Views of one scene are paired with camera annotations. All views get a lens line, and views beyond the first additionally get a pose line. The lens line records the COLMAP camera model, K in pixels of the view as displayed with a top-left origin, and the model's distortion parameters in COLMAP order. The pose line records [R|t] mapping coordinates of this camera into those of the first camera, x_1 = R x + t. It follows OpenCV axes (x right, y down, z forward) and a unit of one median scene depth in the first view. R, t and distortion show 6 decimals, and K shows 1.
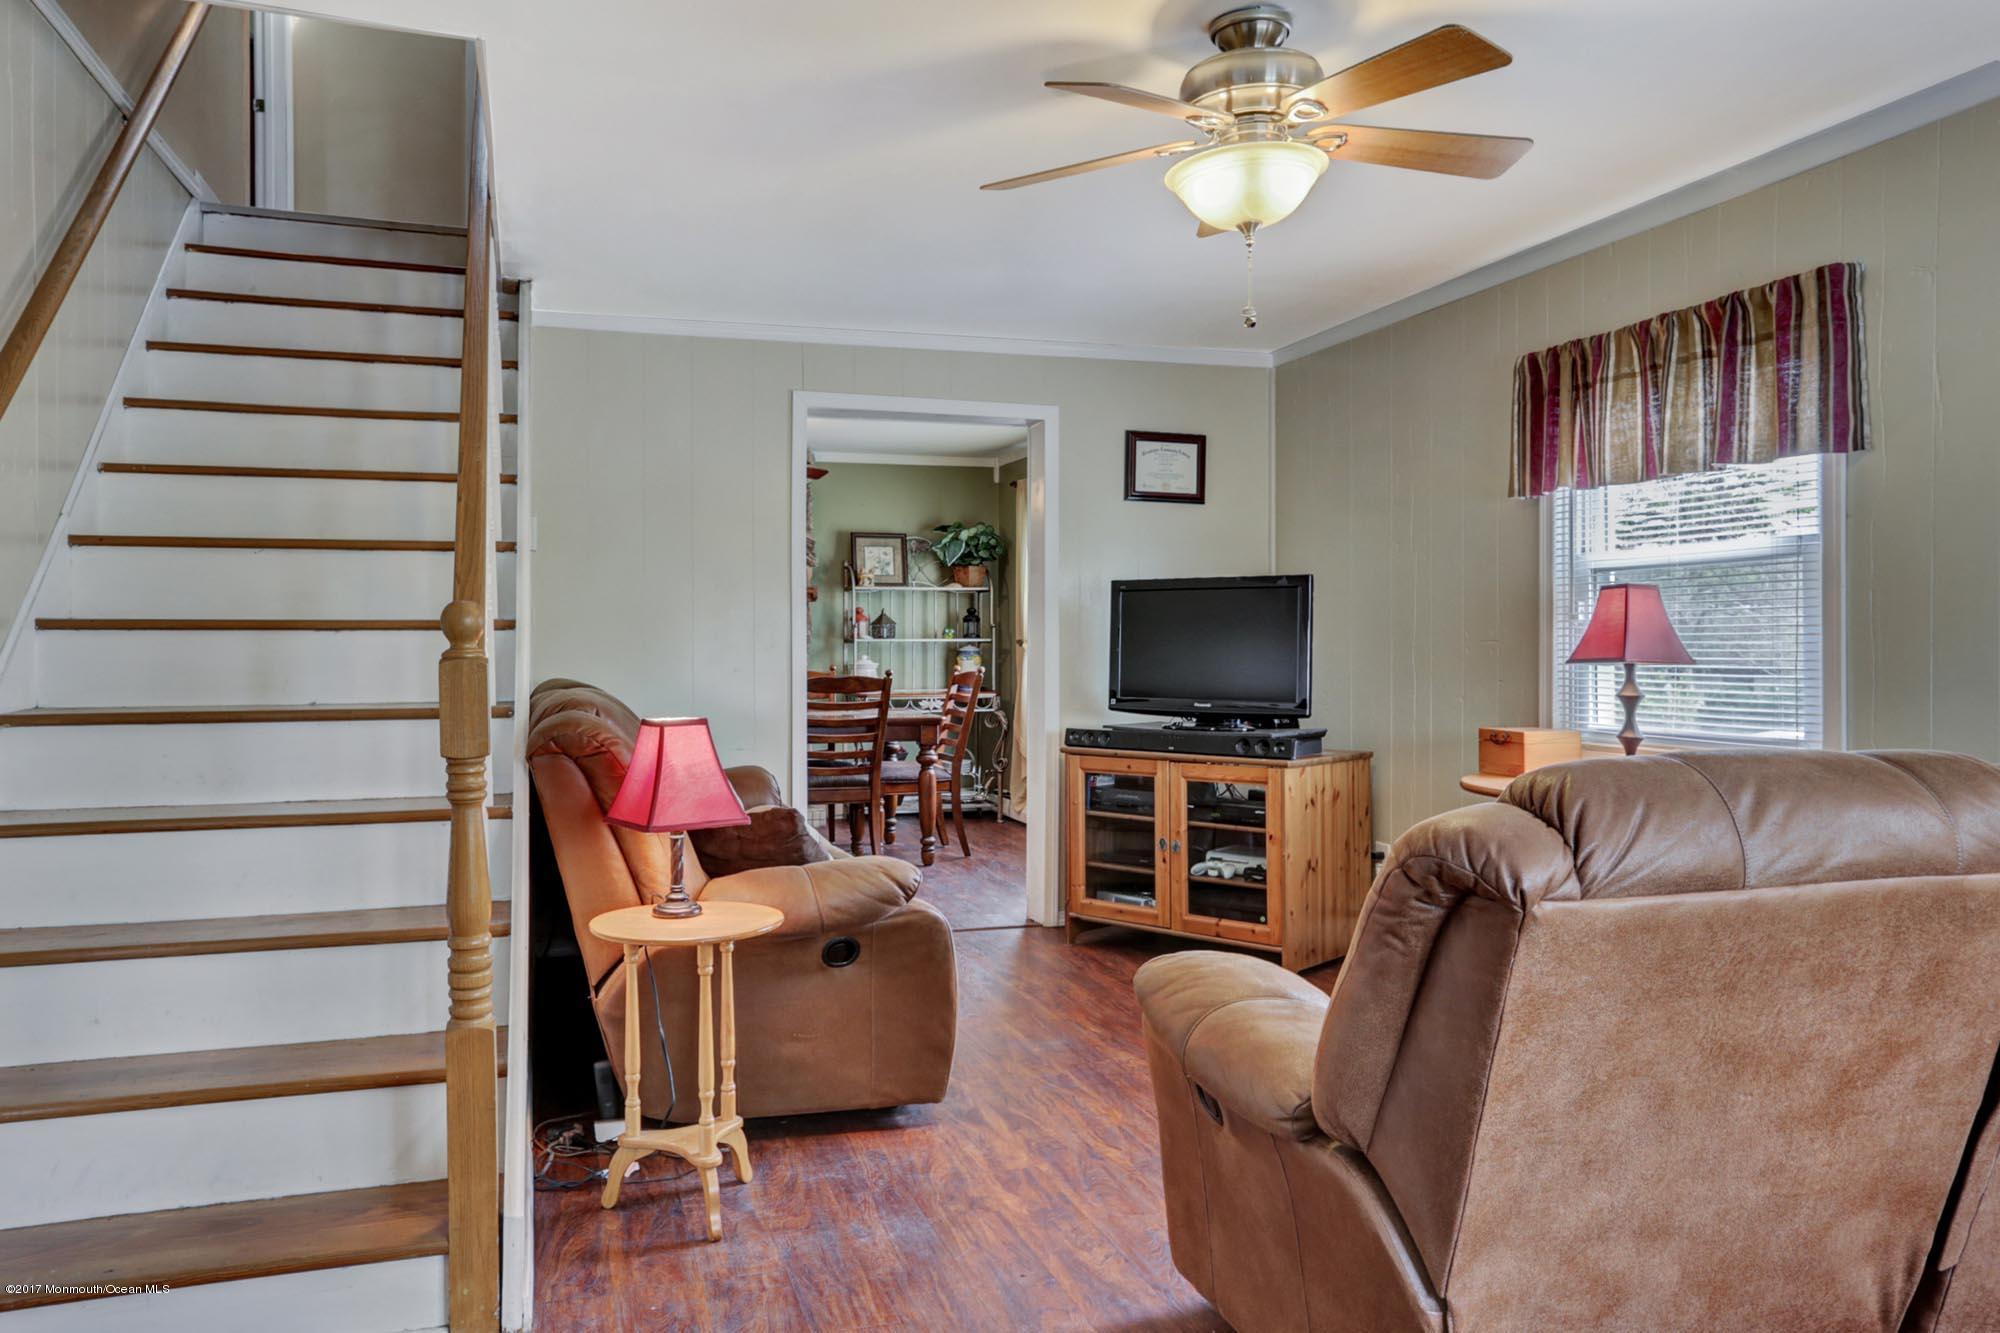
lens RADIAL K [[1438.5, 0, 1000.0], [0, 1438.5, 666.5], [0, 0, 1]] dist [0.009196, 0.003153]
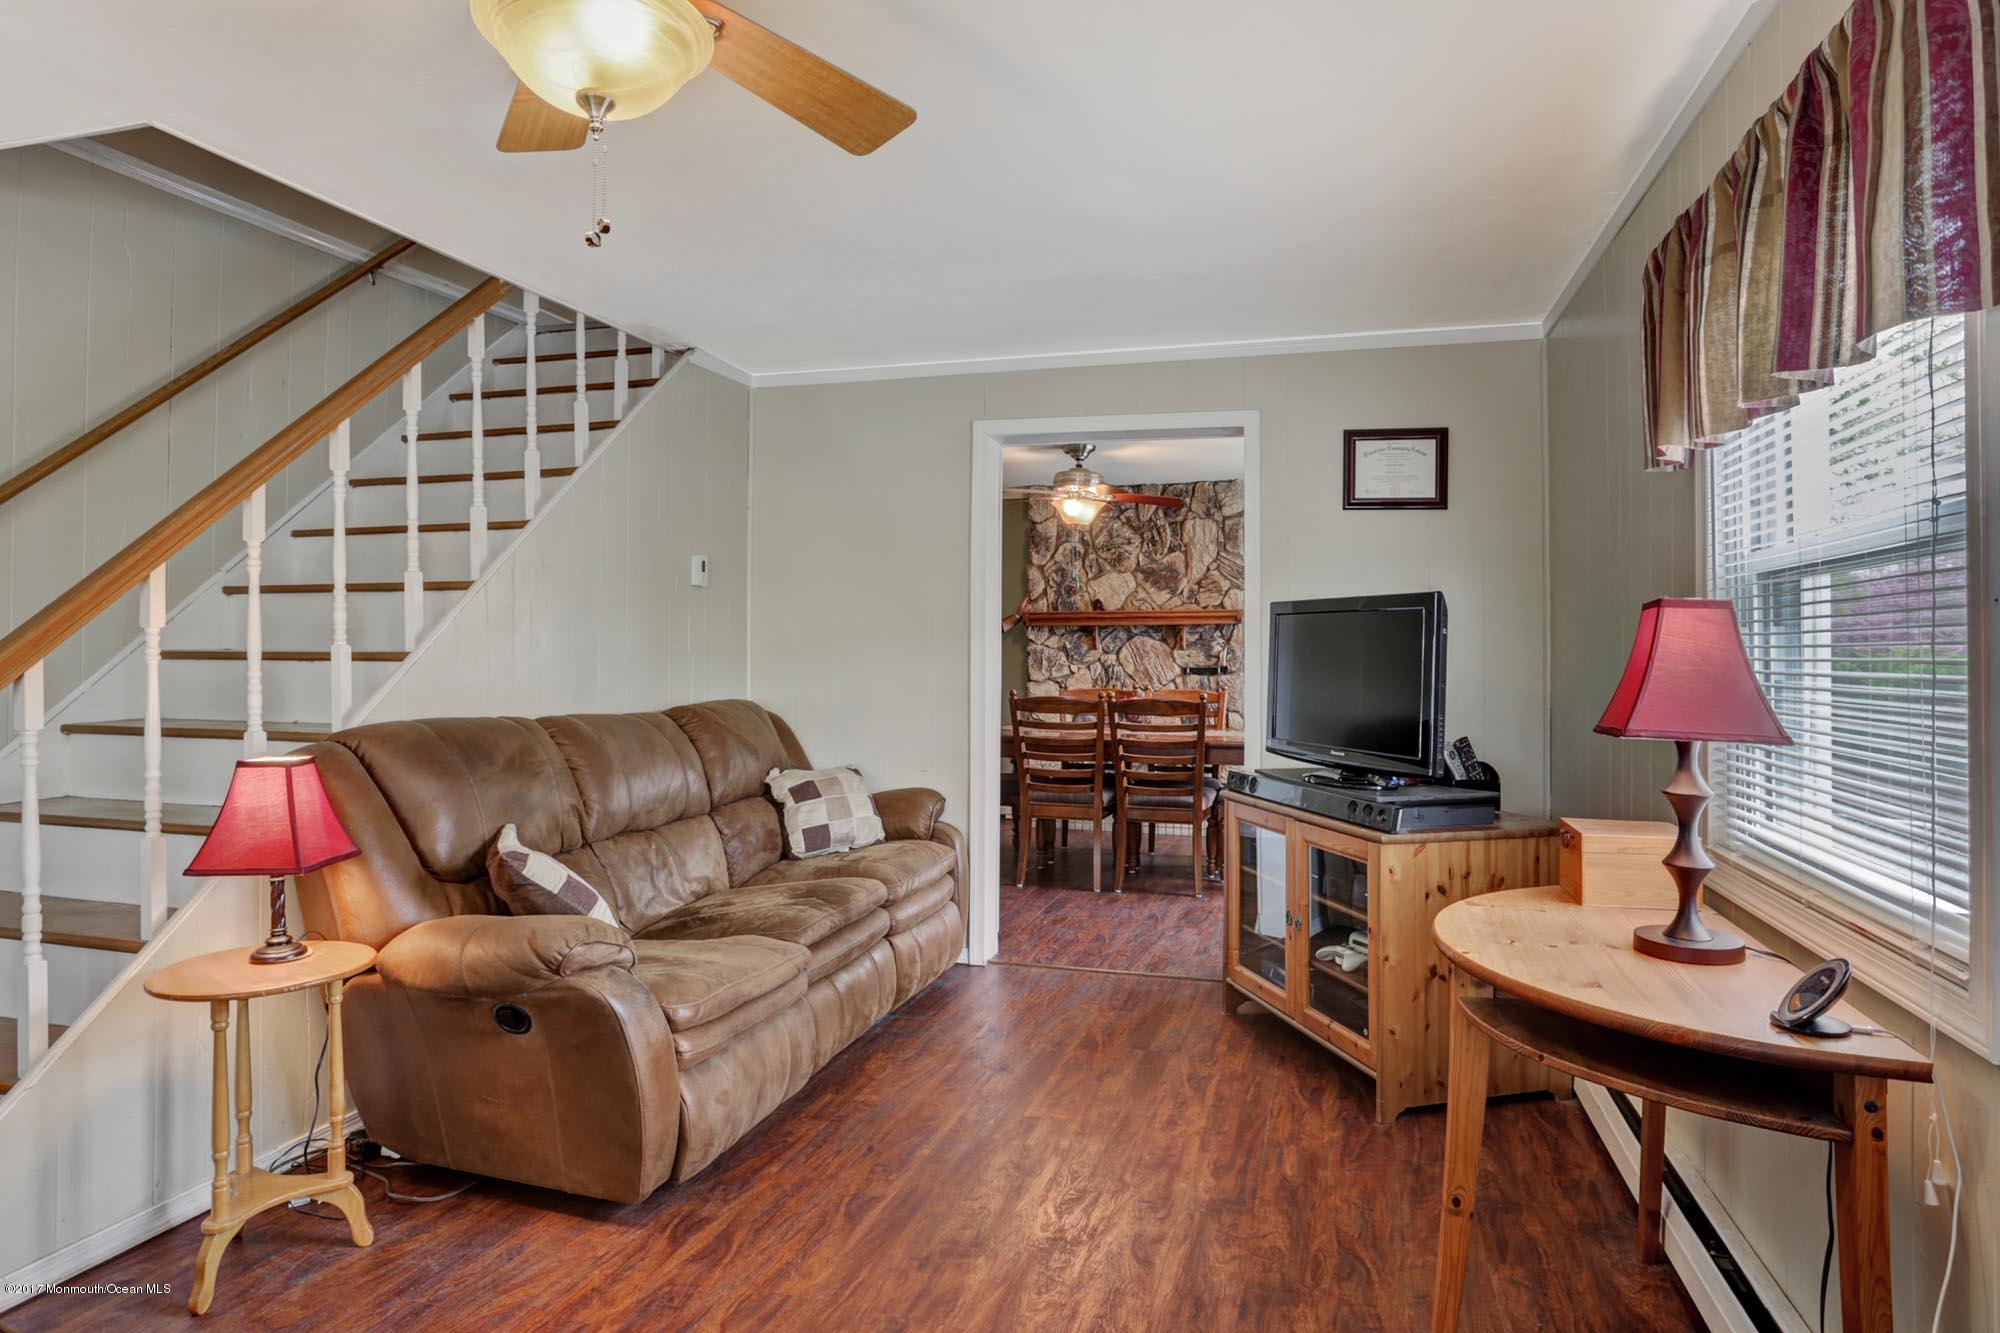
lens RADIAL K [[1158.4, 0, 1000.0], [0, 1158.4, 666.5], [0, 0, 1]] dist [-0.043152, -0.001617]
pose [[0.839359, 0.015277, -0.543363, 0.349919], [-0.018059, 0.999837, 0.000215, -0.020366], [0.543278, 0.009632, 0.839498, 0.359460]]
